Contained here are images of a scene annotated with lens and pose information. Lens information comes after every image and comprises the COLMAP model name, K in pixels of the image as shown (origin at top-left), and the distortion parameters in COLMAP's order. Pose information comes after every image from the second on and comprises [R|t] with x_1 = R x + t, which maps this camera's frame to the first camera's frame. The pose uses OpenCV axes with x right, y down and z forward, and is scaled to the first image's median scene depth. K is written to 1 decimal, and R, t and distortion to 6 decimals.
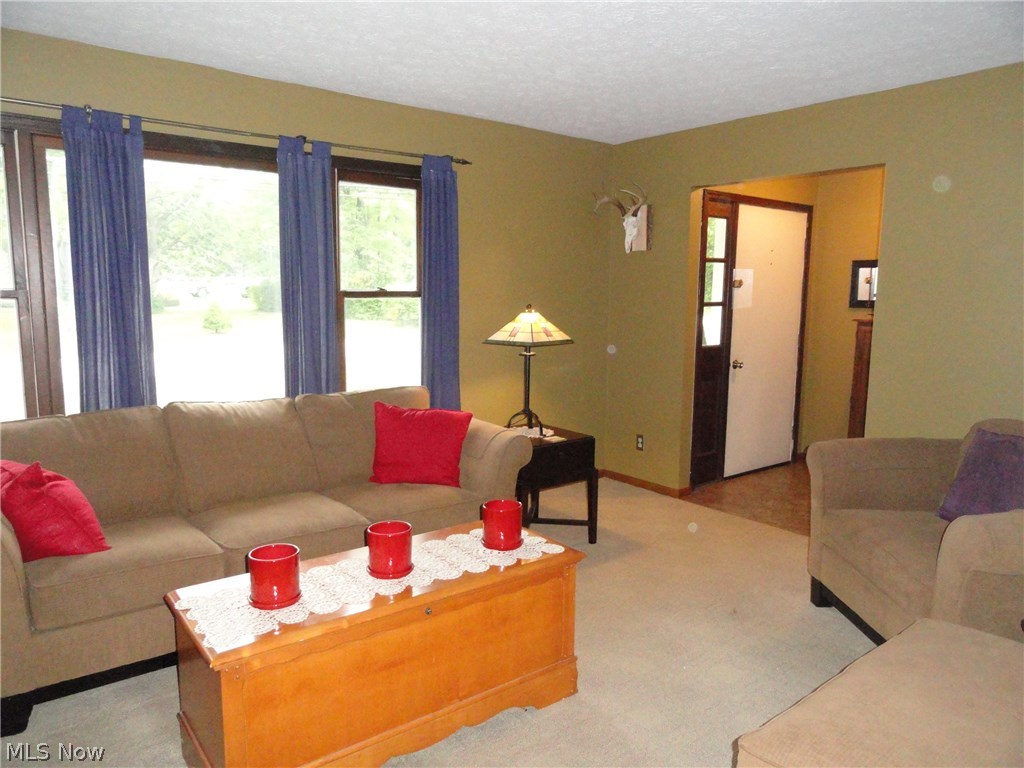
lens RADIAL K [[695.9, 0, 509.6], [0, 695.9, 368.8], [0, 0, 1]] dist [0.044047, 0.003983]
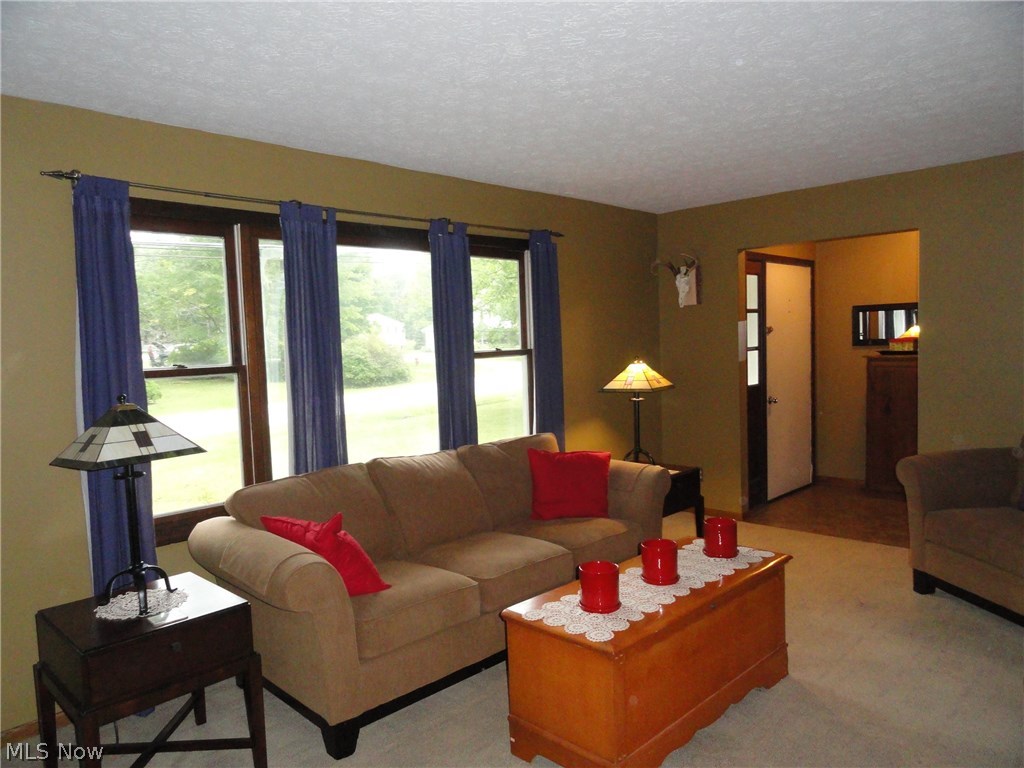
lens RADIAL K [[710.1, 0, 512.0], [0, 710.1, 384.0], [0, 0, 1]] dist [0.083158, -0.001697]
pose [[0.987007, -0.052041, 0.152016, -0.357844], [0.059519, 0.997210, -0.045056, -0.006651], [-0.149247, 0.053519, 0.987351, -0.130074]]
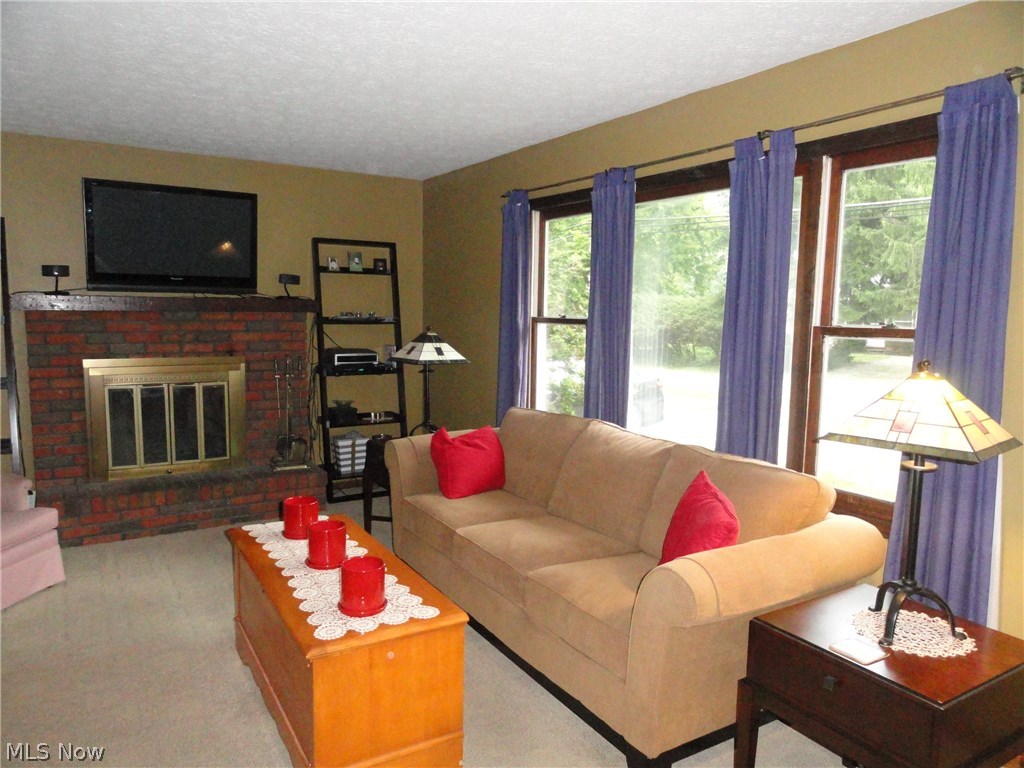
lens RADIAL K [[703.1, 0, 512.0], [0, 703.1, 384.0], [0, 0, 1]] dist [0.006368, 0.004998]
pose [[-0.069144, 0.100026, -0.992579, 0.515709], [-0.122777, 0.986544, 0.107970, -0.094683], [0.990023, 0.129332, -0.055932, 0.753939]]
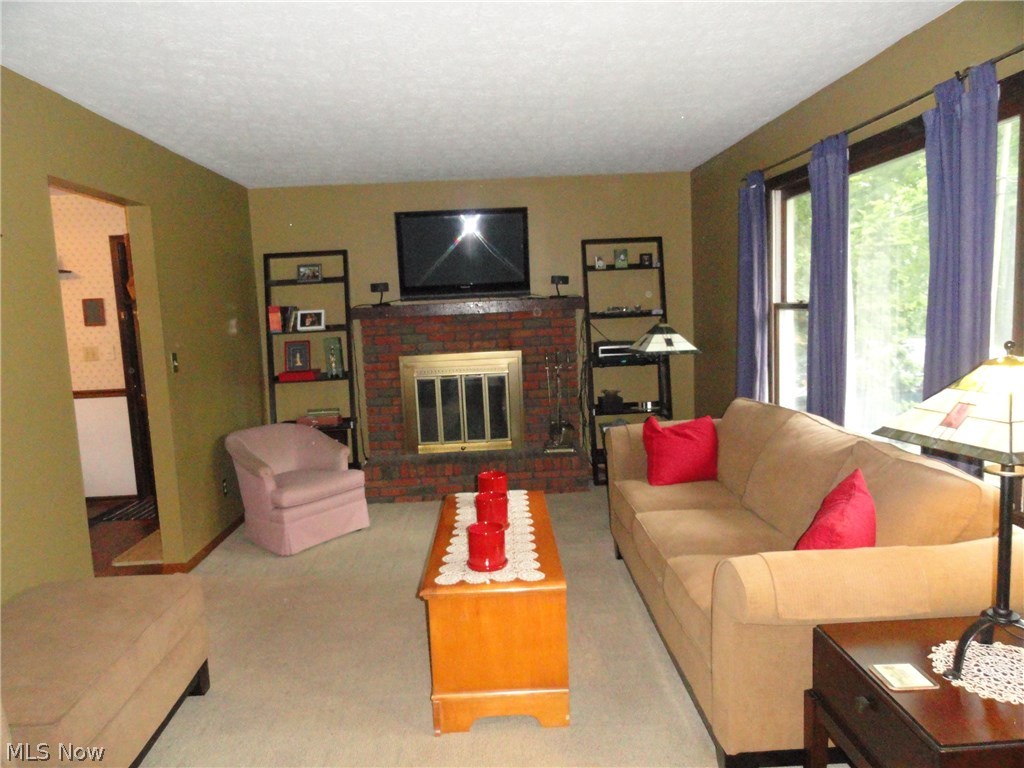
lens RADIAL K [[703.1, 0, 512.0], [0, 703.1, 384.0], [0, 0, 1]] dist [0.006368, 0.004998]
pose [[-0.546403, 0.112110, -0.829985, 0.499713], [-0.049921, 0.984879, 0.165897, -0.120562], [0.836033, 0.132080, -0.532544, 0.972329]]
